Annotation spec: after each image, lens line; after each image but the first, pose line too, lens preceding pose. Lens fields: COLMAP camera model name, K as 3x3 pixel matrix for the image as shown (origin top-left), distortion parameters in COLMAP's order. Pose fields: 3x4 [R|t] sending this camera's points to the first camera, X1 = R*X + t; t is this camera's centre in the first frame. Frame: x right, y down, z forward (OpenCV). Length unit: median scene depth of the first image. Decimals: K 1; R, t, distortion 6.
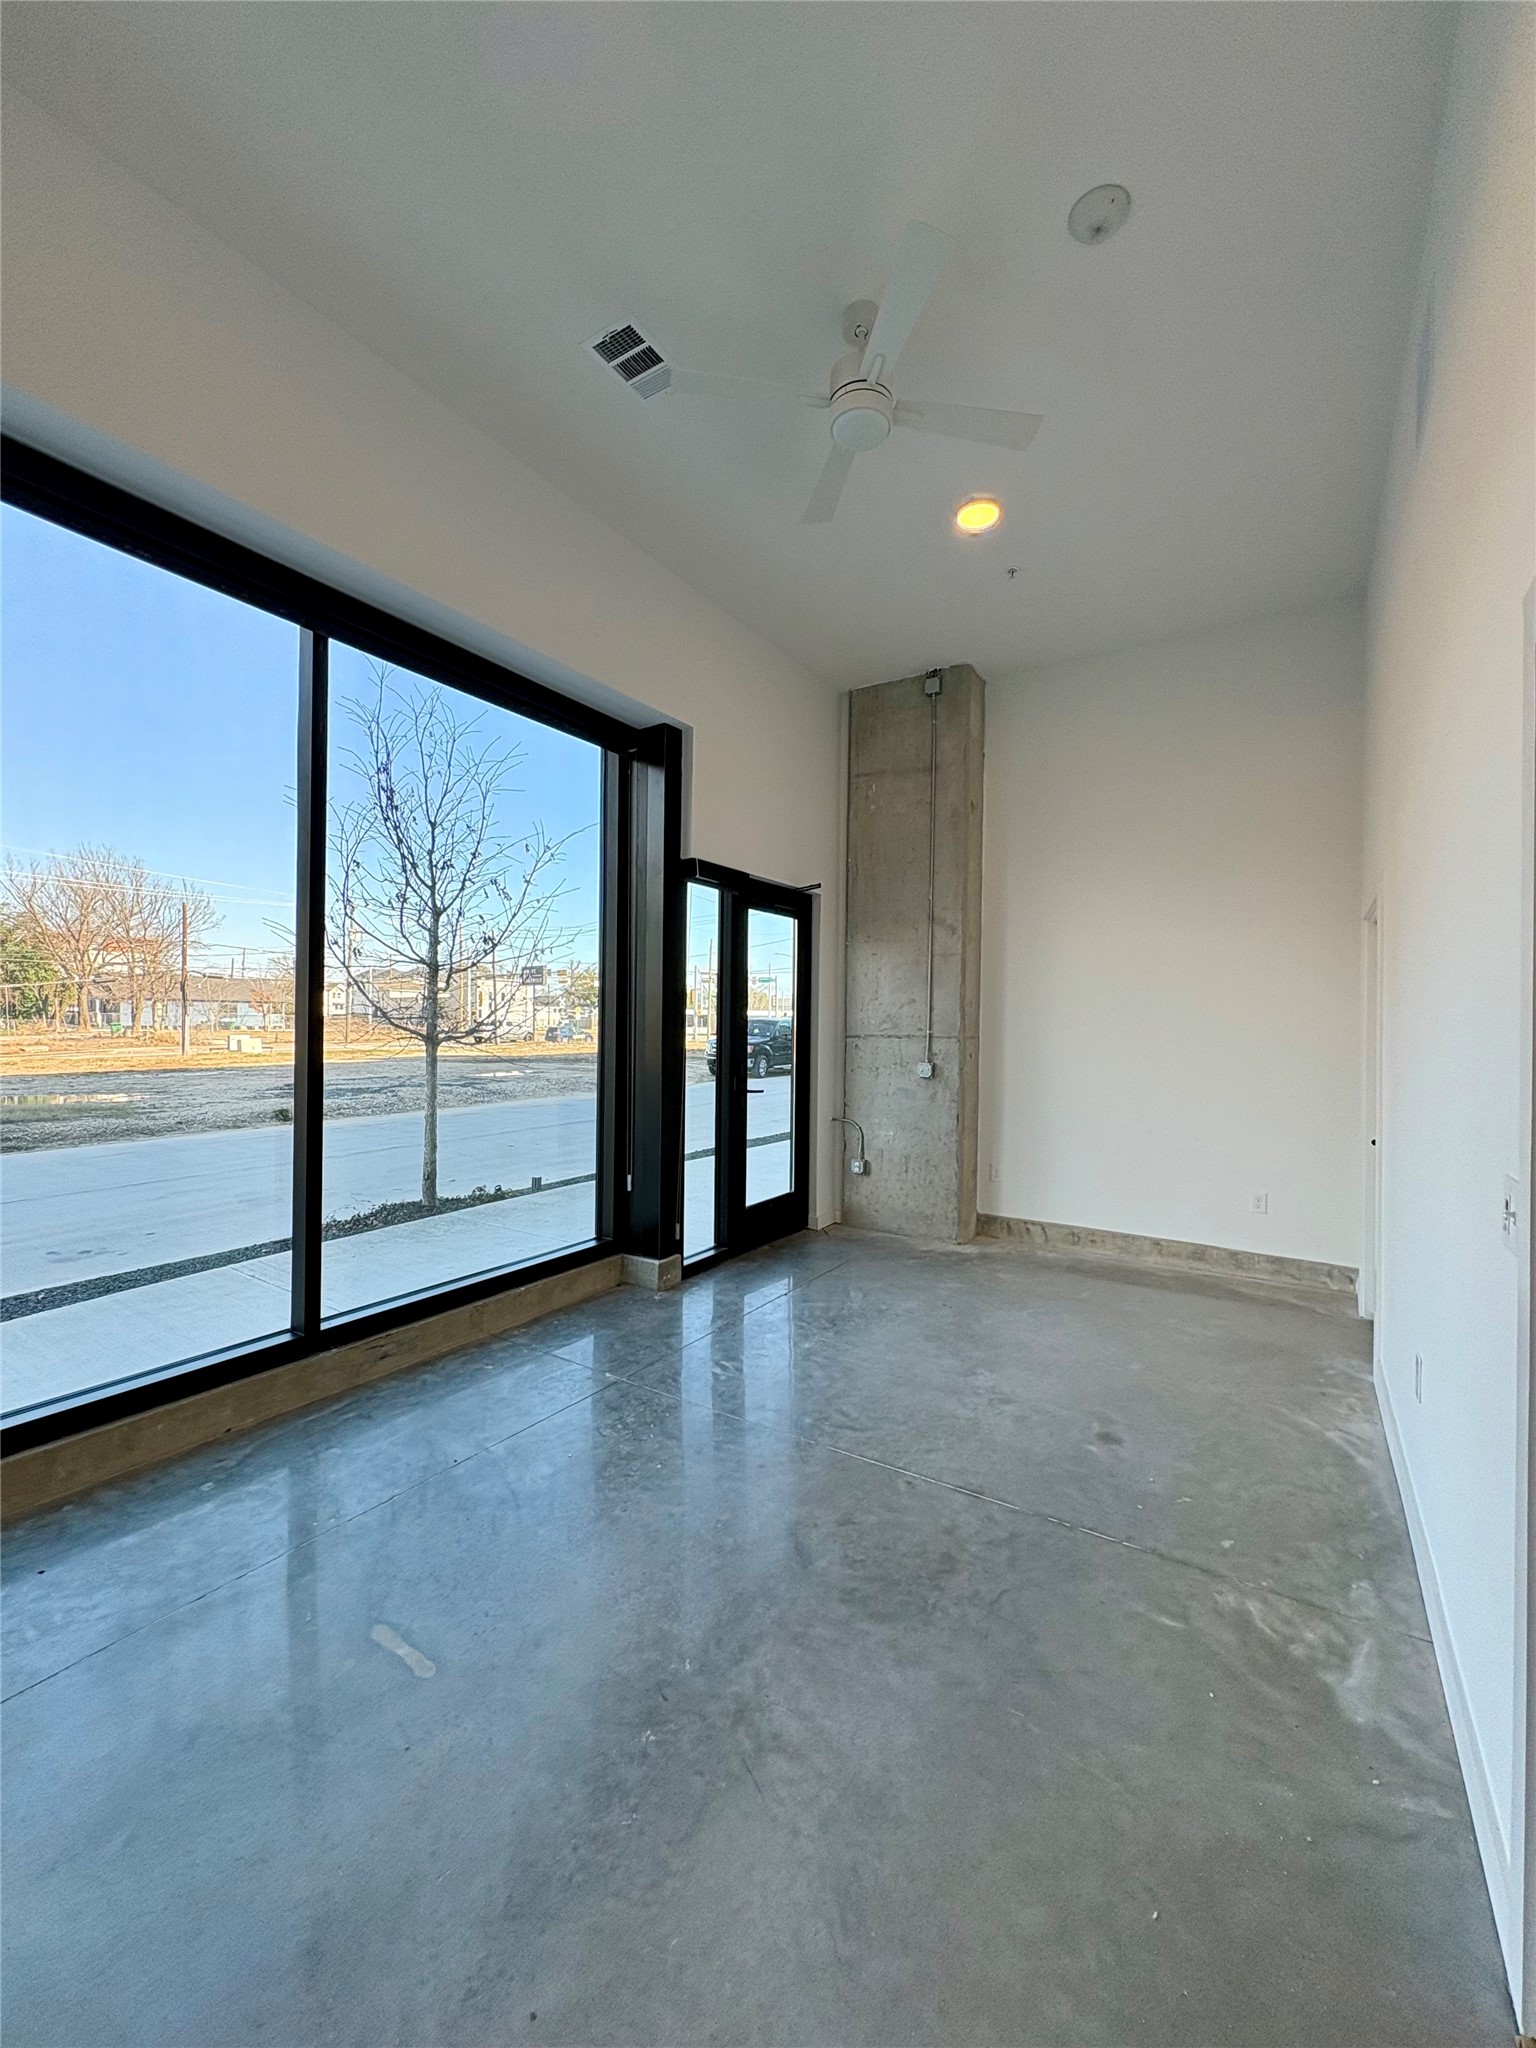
lens RADIAL K [[817.5, 0, 765.5], [0, 817.5, 1025.1], [0, 0, 1]] dist [0.000041, 0.001500]
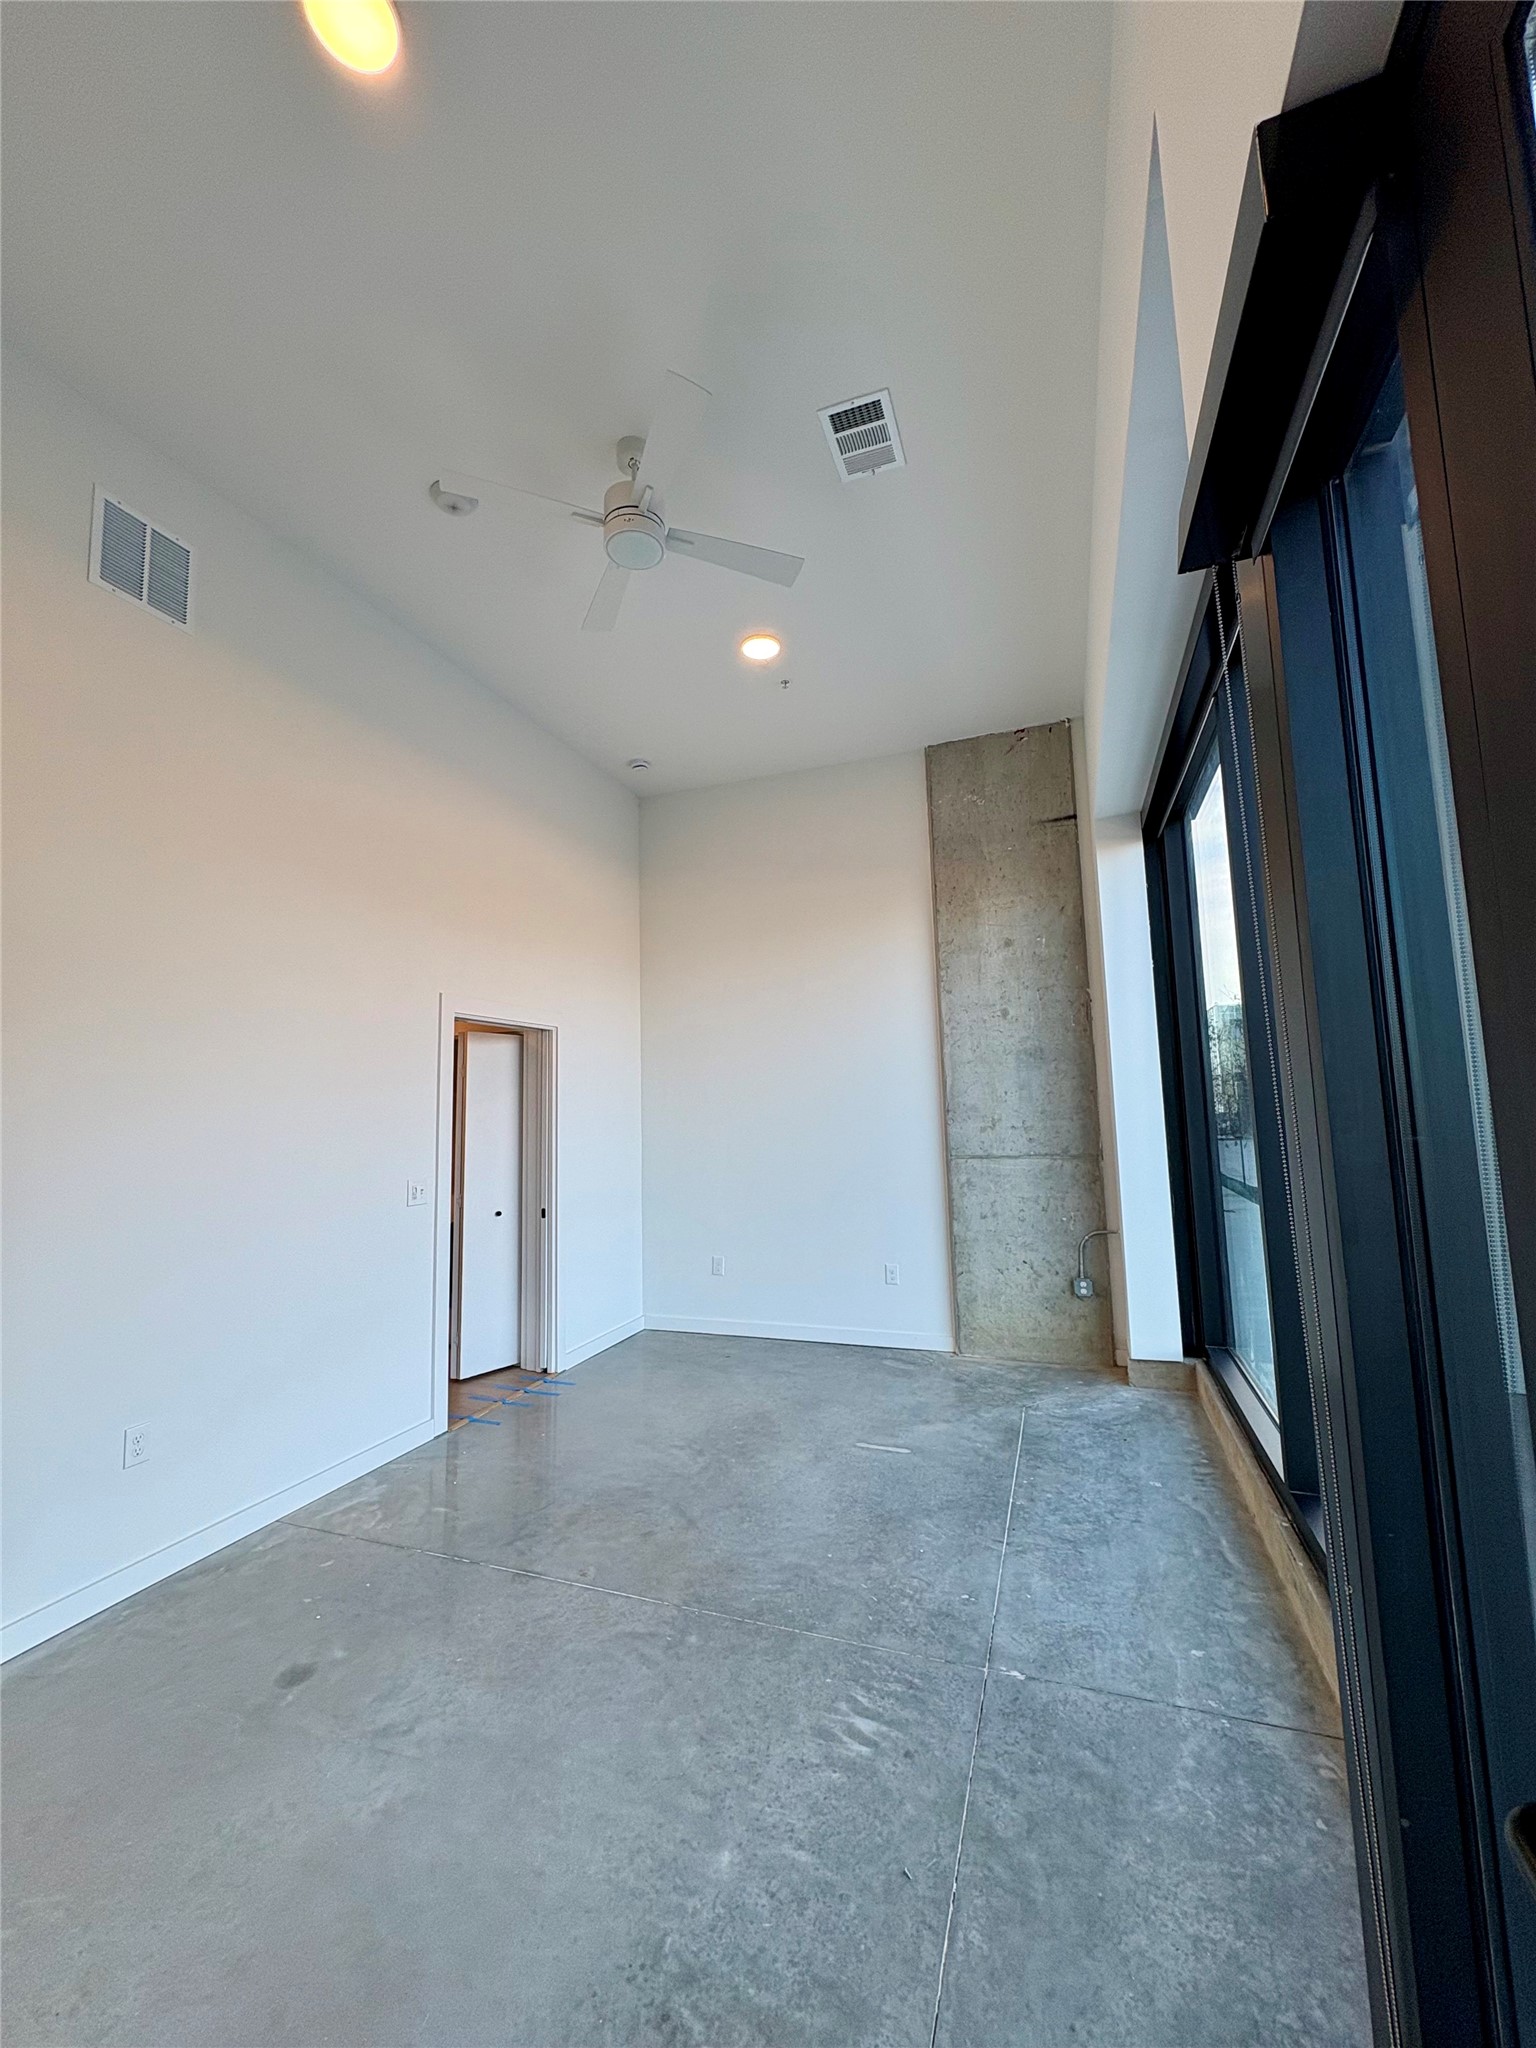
lens RADIAL K [[817.5, 0, 767.5], [0, 817.5, 1023.0], [0, 0, 1]] dist [0.000041, 0.001500]
pose [[-0.974726, -0.012730, -0.223041, 0.202893], [0.012581, 0.993663, -0.111695, -0.010313], [0.223050, -0.111678, -0.968389, 2.282613]]
